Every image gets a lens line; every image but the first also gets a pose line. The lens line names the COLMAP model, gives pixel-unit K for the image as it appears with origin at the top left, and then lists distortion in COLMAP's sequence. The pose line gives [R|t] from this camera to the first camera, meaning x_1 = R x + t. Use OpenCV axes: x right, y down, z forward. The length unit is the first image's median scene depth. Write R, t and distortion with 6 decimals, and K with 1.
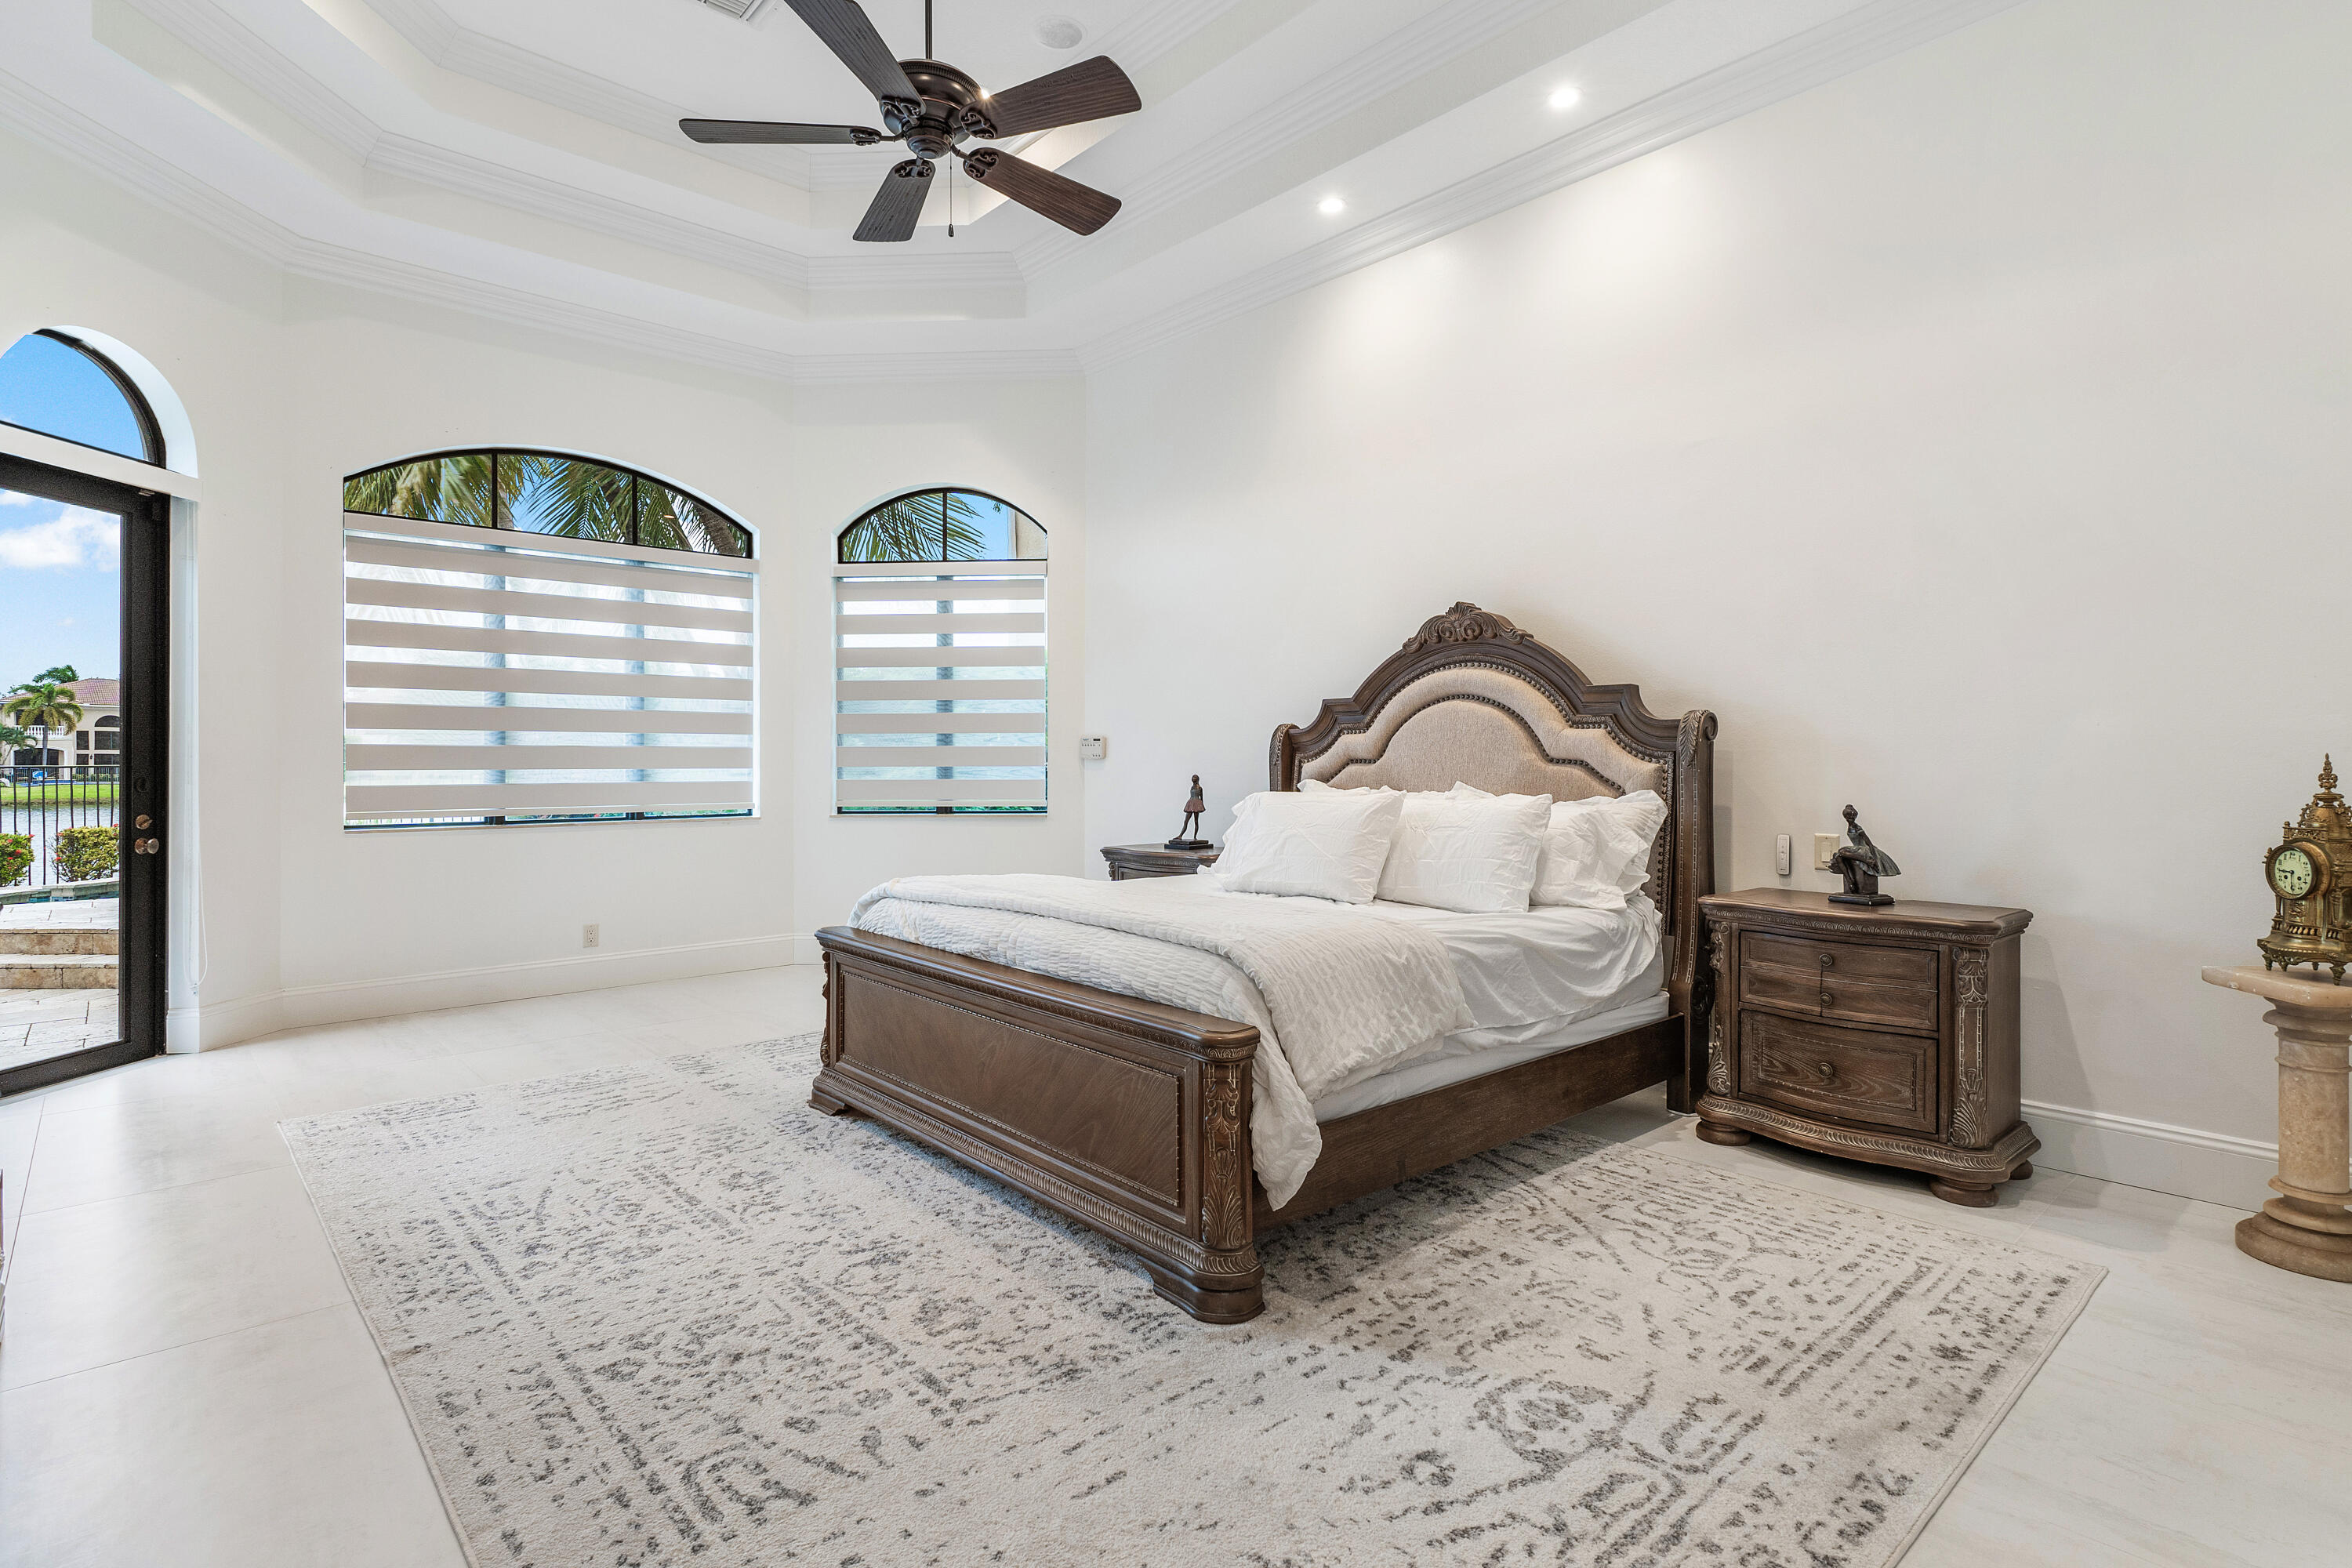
lens RADIAL K [[1151.3, 0, 1174.4], [0, 1151.3, 771.3], [0, 0, 1]] dist [-0.000170, -0.000548]
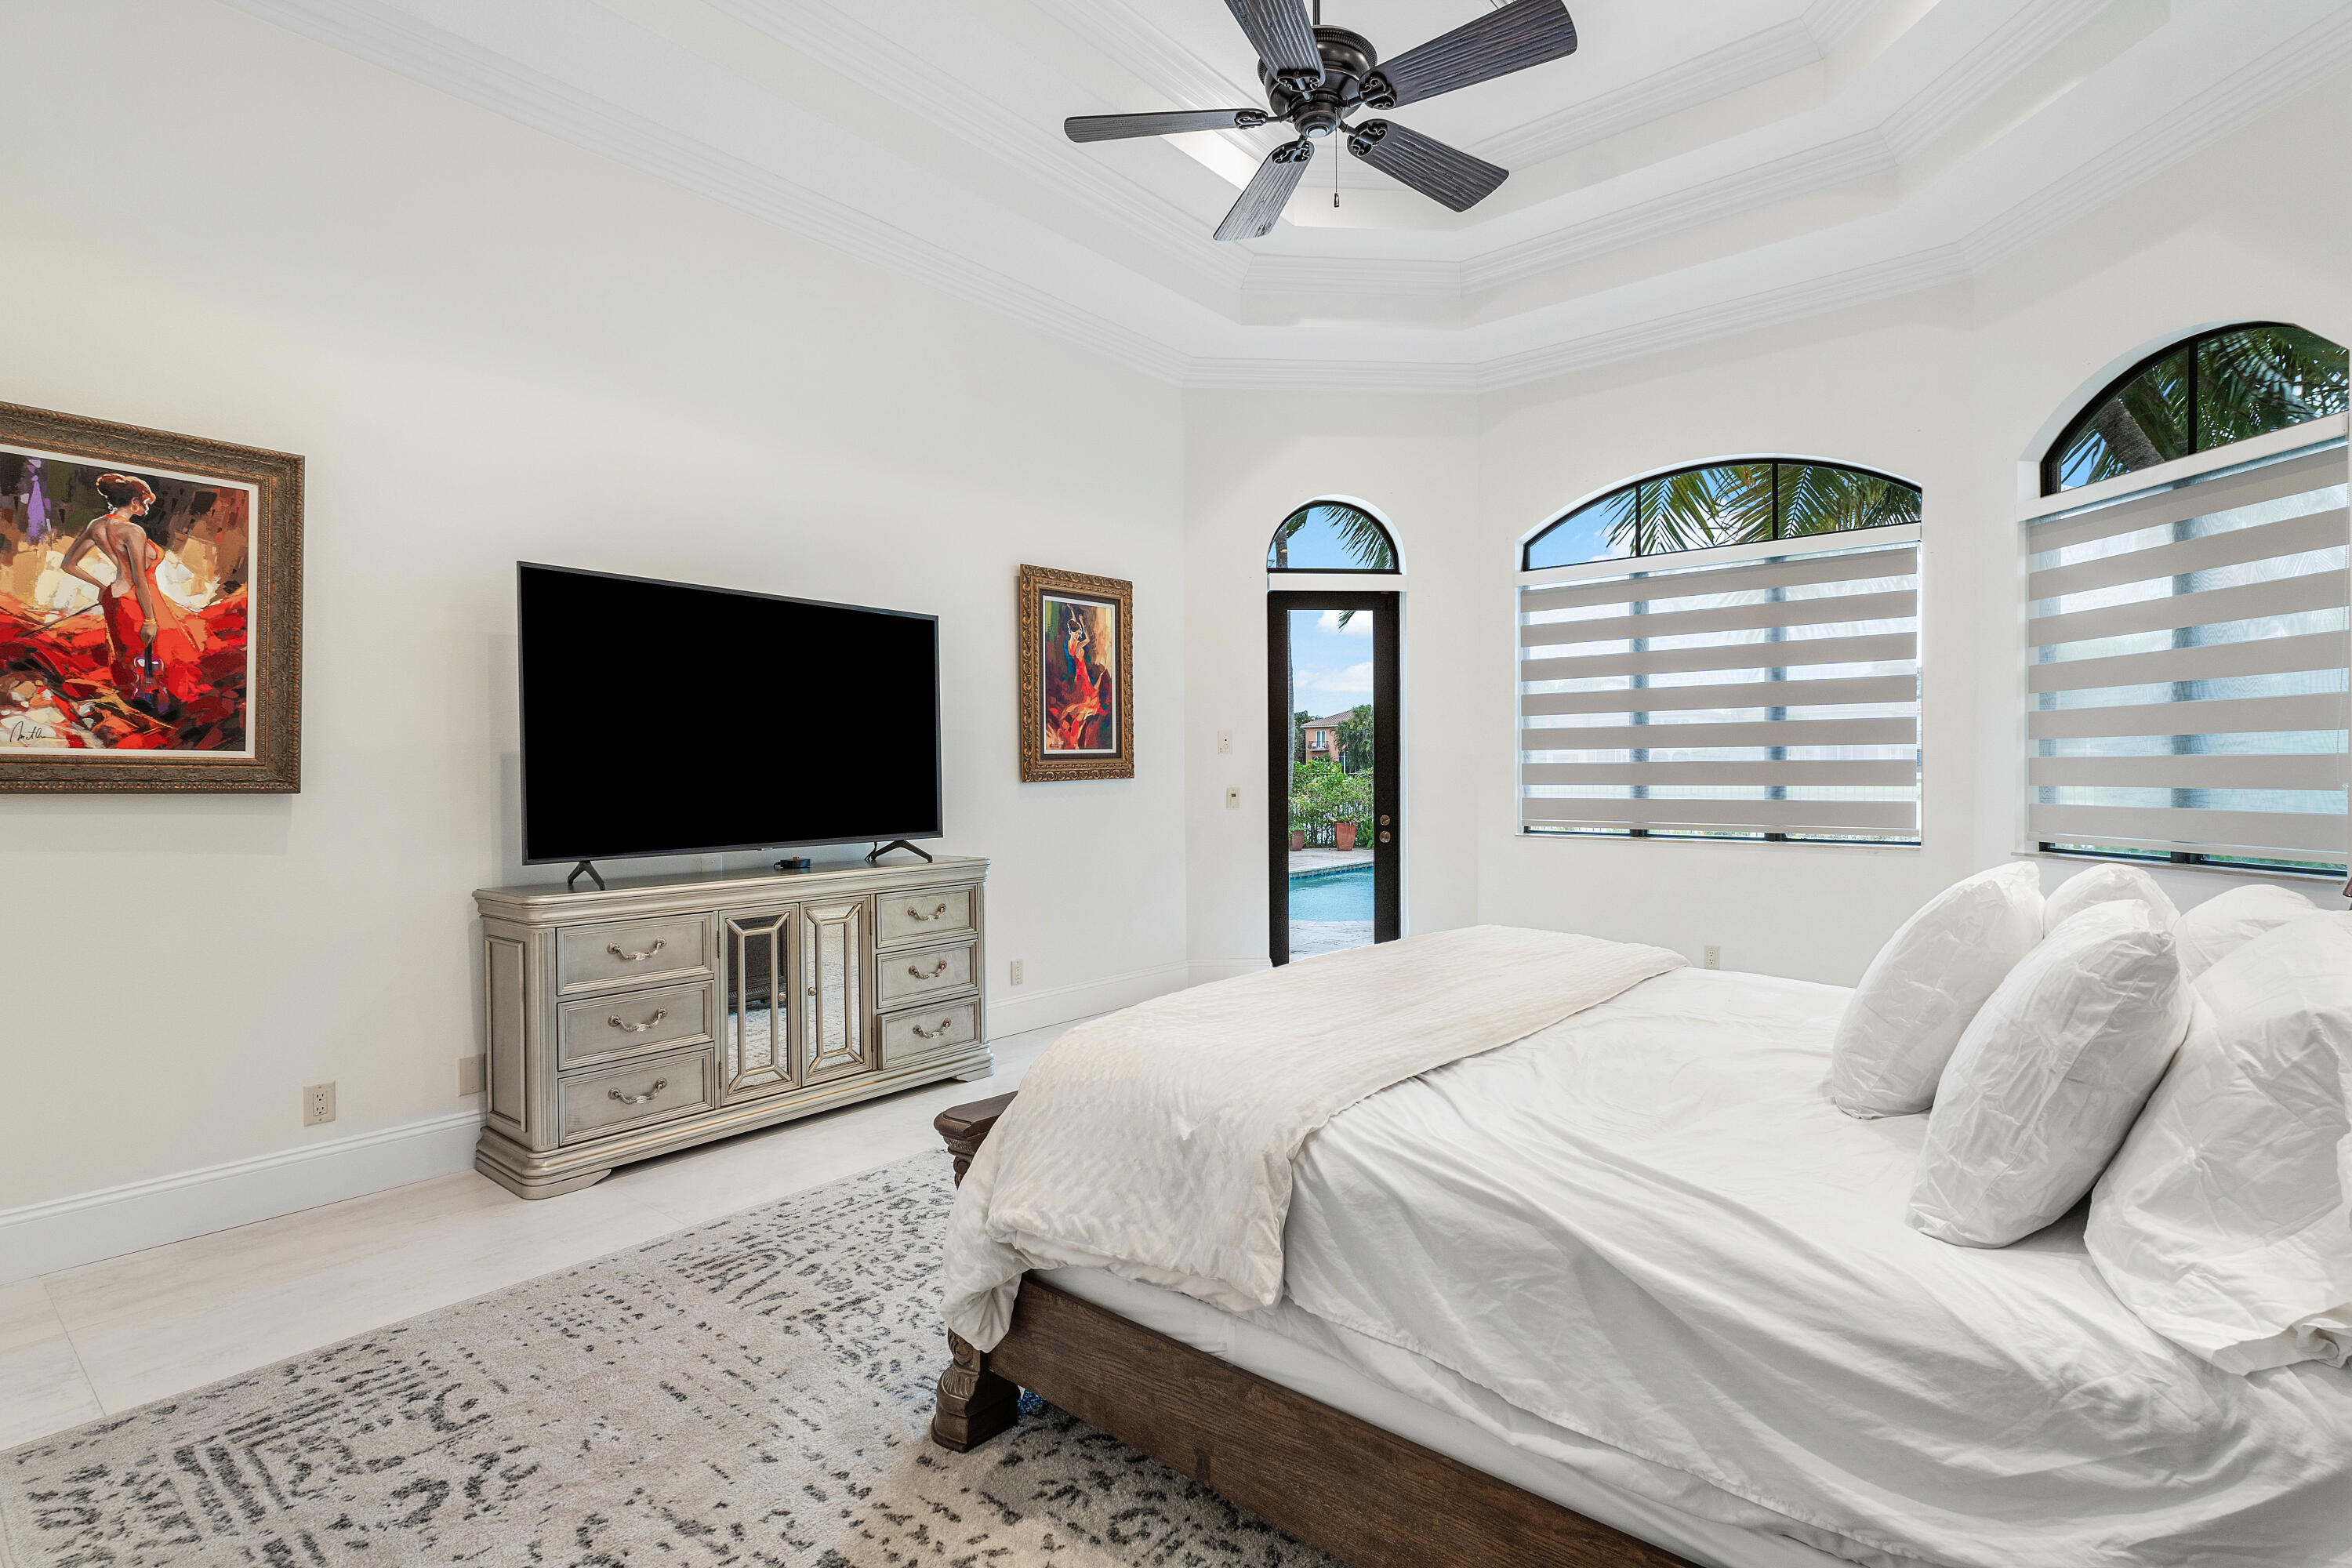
lens RADIAL K [[1125.1, 0, 1150.0], [0, 1125.1, 786.9], [0, 0, 1]] dist [0.006094, 0.000250]
pose [[0.142494, 0.015893, -0.989668, 0.674374], [-0.000411, 0.999872, 0.015997, -0.029279], [0.989796, -0.001873, 0.142482, 0.748567]]
